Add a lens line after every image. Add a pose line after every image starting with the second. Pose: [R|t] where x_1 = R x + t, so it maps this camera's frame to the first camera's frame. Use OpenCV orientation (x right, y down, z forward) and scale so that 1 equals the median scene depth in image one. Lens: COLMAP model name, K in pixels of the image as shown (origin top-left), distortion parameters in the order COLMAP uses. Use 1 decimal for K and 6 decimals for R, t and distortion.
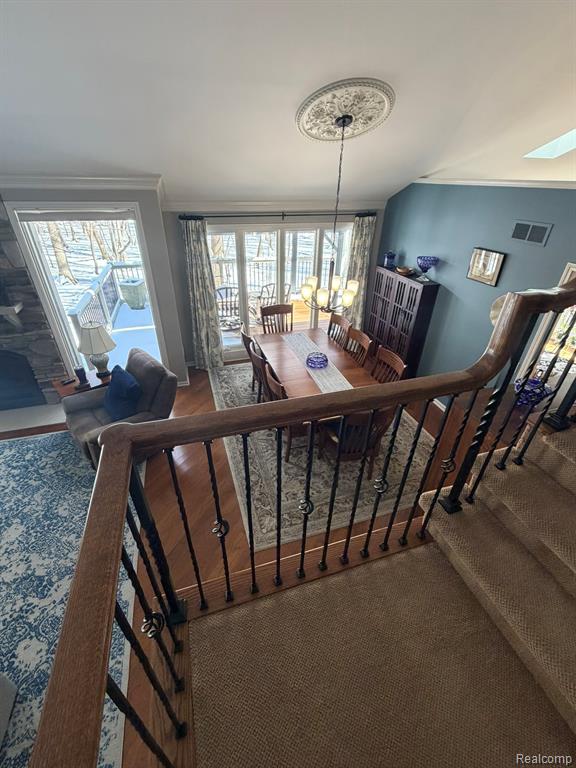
lens RADIAL K [[328.7, 0, 288.0], [0, 328.7, 384.0], [0, 0, 1]] dist [-0.001322, 0.000424]
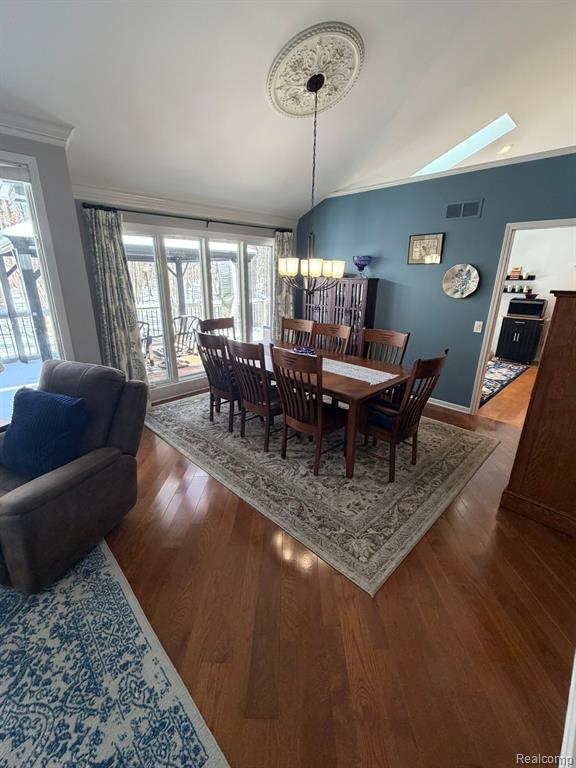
lens RADIAL K [[328.7, 0, 288.0], [0, 328.7, 384.0], [0, 0, 1]] dist [-0.001322, 0.000424]
pose [[0.891240, -0.152827, 0.427008, -0.278679], [0.245914, 0.953936, -0.171849, 0.120170], [-0.381075, 0.258166, 0.887768, 0.243660]]
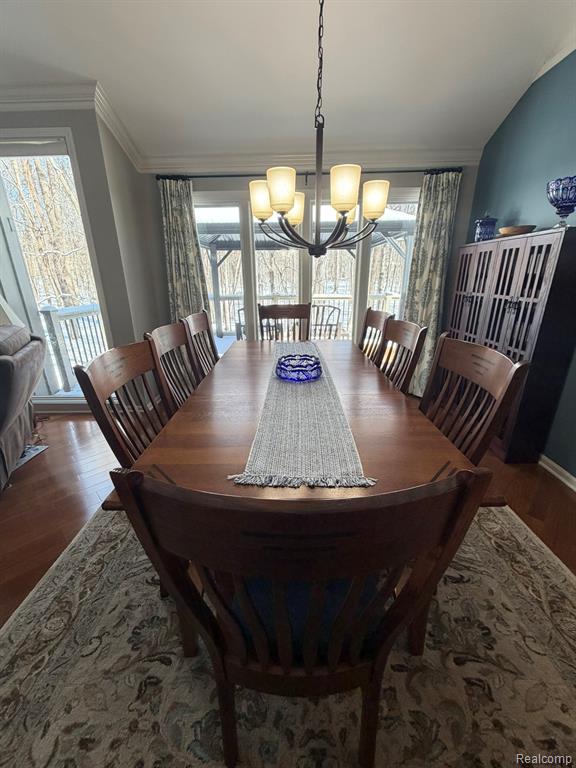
lens RADIAL K [[310.0, 0, 287.6], [0, 310.0, 382.1], [0, 0, 1]] dist [0.006732, -0.000659]
pose [[0.949470, 0.073183, -0.305206, 0.182870], [-0.140010, 0.969077, -0.203191, 0.035940], [0.280898, 0.235656, 0.930356, 0.507459]]
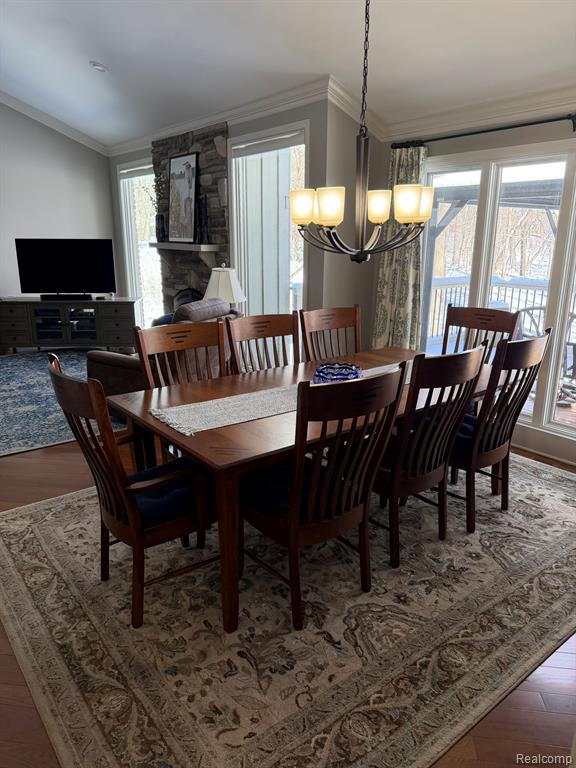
lens RADIAL K [[549.1, 0, 288.0], [0, 549.1, 384.0], [0, 0, 1]] dist [0.006220, 0.001794]
pose [[0.342748, 0.231309, -0.910505, 0.622471], [-0.496656, 0.867306, 0.033374, -0.046331], [0.797406, 0.440769, 0.412148, 0.570372]]
